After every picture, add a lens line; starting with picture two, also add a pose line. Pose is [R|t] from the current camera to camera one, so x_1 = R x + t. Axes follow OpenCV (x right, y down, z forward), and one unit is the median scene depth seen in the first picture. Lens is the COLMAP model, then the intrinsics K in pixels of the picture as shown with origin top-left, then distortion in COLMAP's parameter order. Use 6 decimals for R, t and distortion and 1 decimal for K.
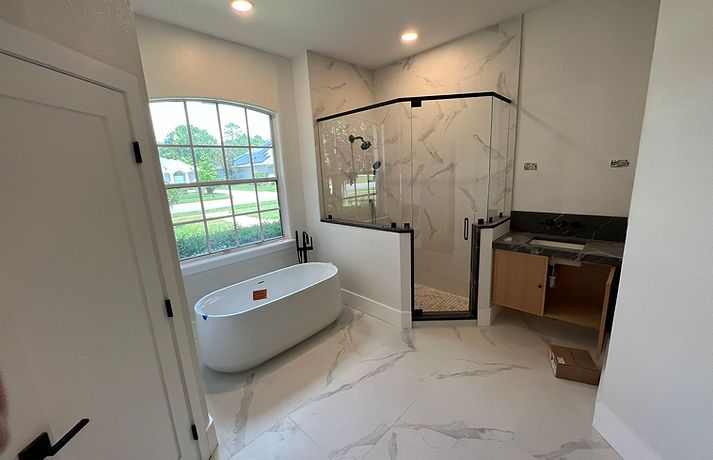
lens RADIAL K [[288.0, 0, 355.0], [0, 288.0, 230.1], [0, 0, 1]] dist [0.002799, 0.000553]
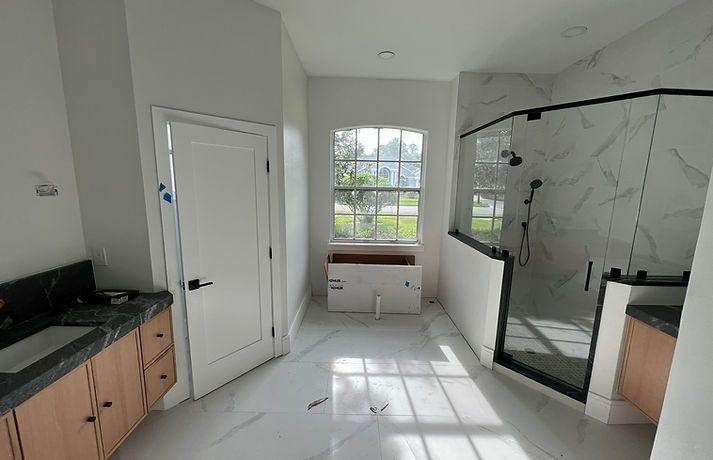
lens RADIAL K [[288.0, 0, 353.4], [0, 288.0, 228.7], [0, 0, 1]] dist [0.002799, 0.000553]
pose [[0.692315, 0.183466, -0.697882, 0.382005], [-0.209301, 0.976617, 0.049111, -0.027438], [0.690574, 0.112067, 0.714527, 0.031894]]
